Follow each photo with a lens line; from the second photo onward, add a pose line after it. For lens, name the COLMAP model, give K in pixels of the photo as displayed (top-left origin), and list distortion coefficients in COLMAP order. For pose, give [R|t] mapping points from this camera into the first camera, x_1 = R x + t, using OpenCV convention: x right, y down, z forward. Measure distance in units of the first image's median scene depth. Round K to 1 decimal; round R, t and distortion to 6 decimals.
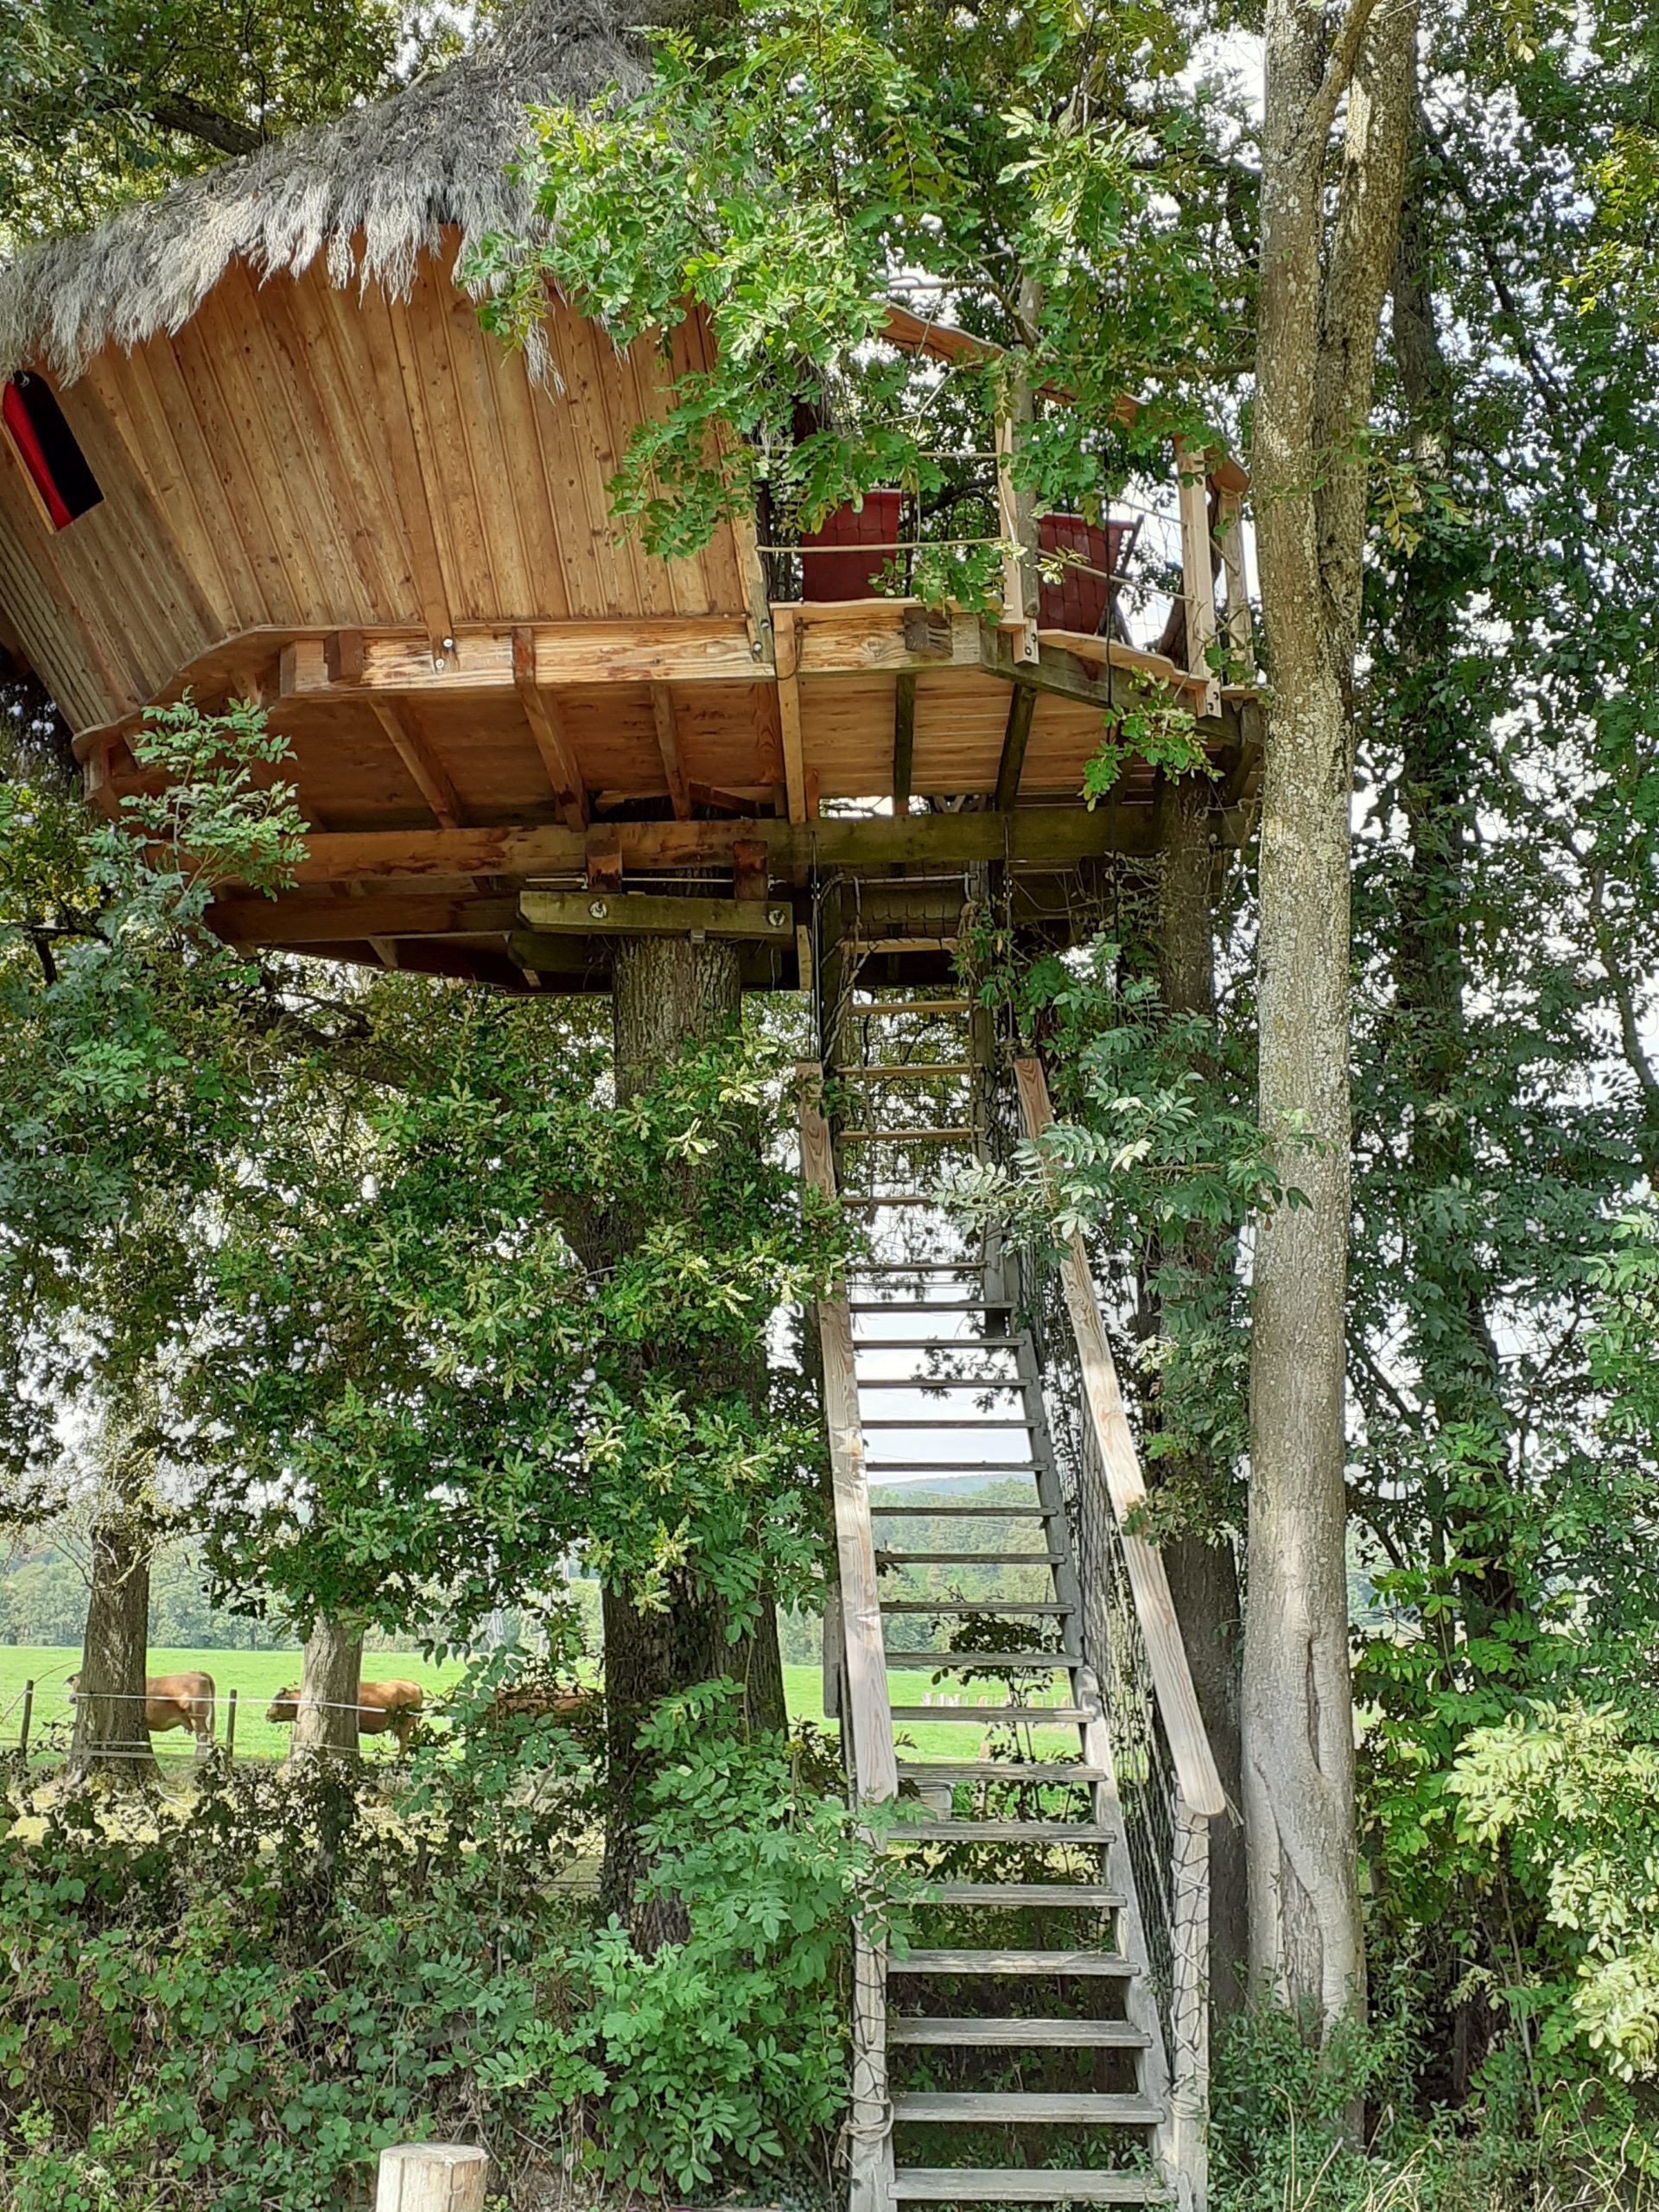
lens RADIAL K [[2511.6, 0, 829.5], [0, 2511.6, 1106.0], [0, 0, 1]] dist [0.231780, -0.742859]
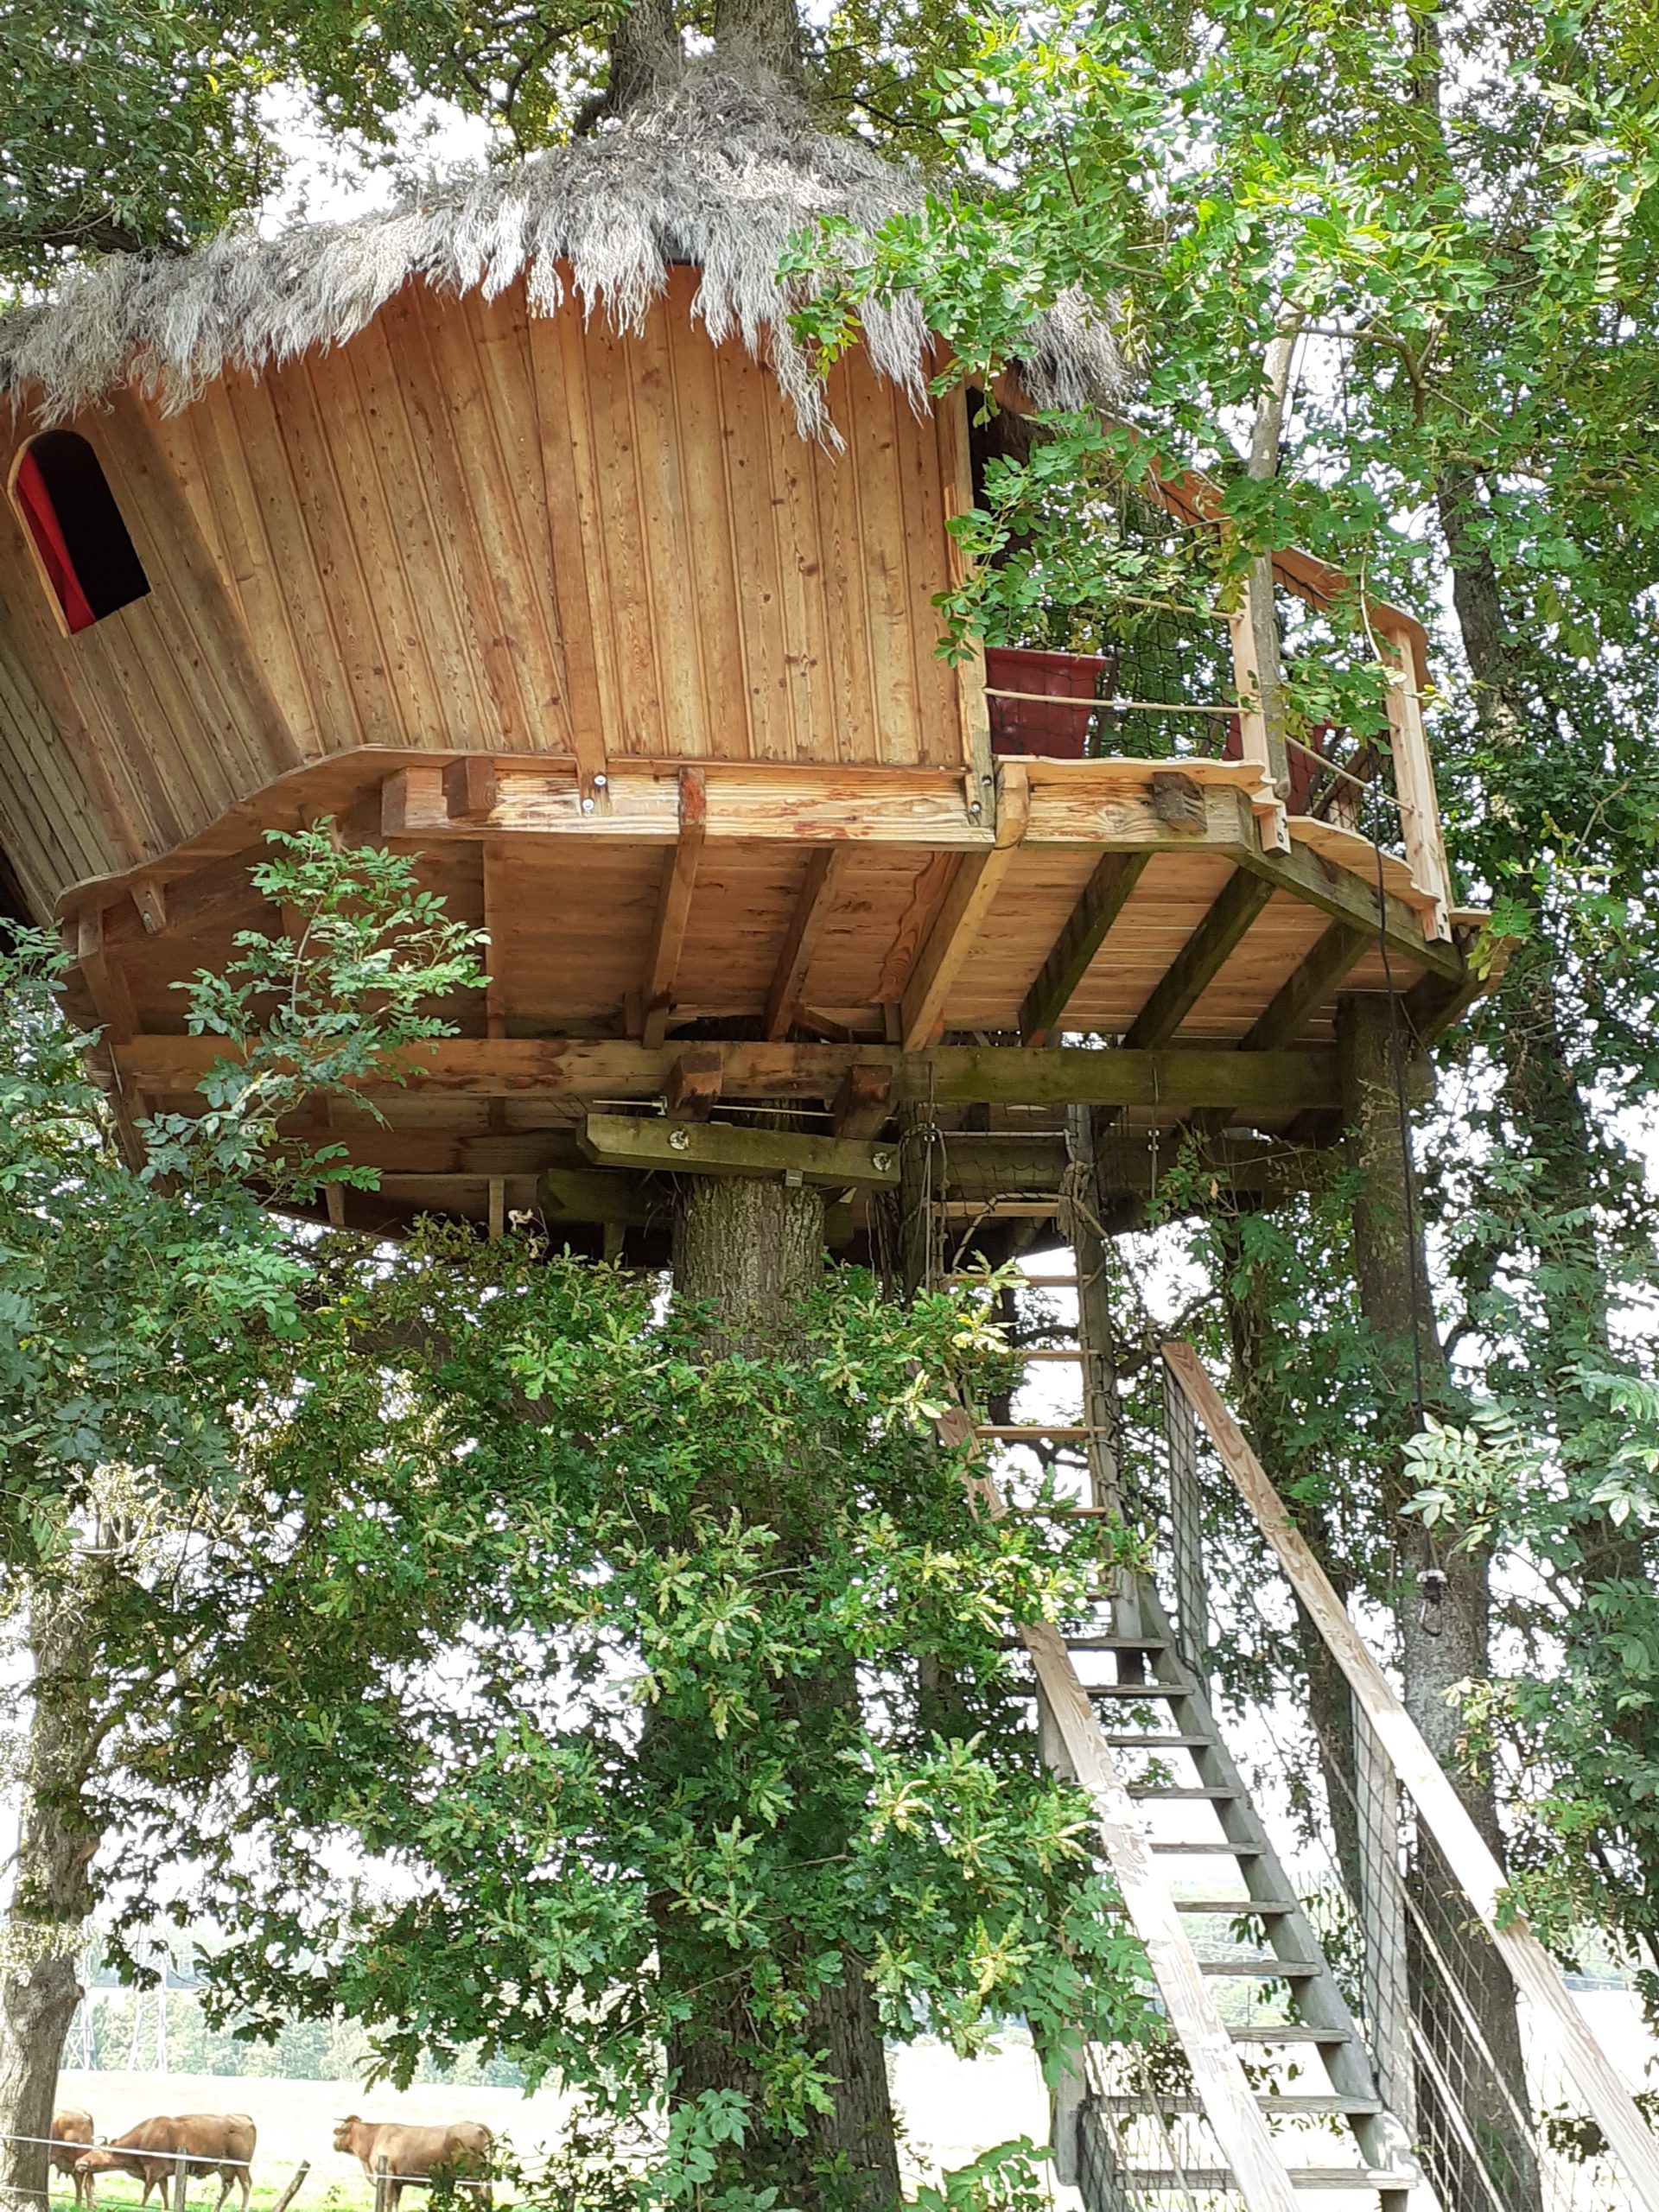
lens RADIAL K [[2511.6, 0, 829.5], [0, 2511.6, 1106.0], [0, 0, 1]] dist [0.231780, -0.742859]
pose [[0.989285, 0.048229, 0.137798, -0.183521], [-0.027078, 0.988097, -0.151432, 0.040032], [-0.143461, 0.146078, 0.978816, 0.216513]]
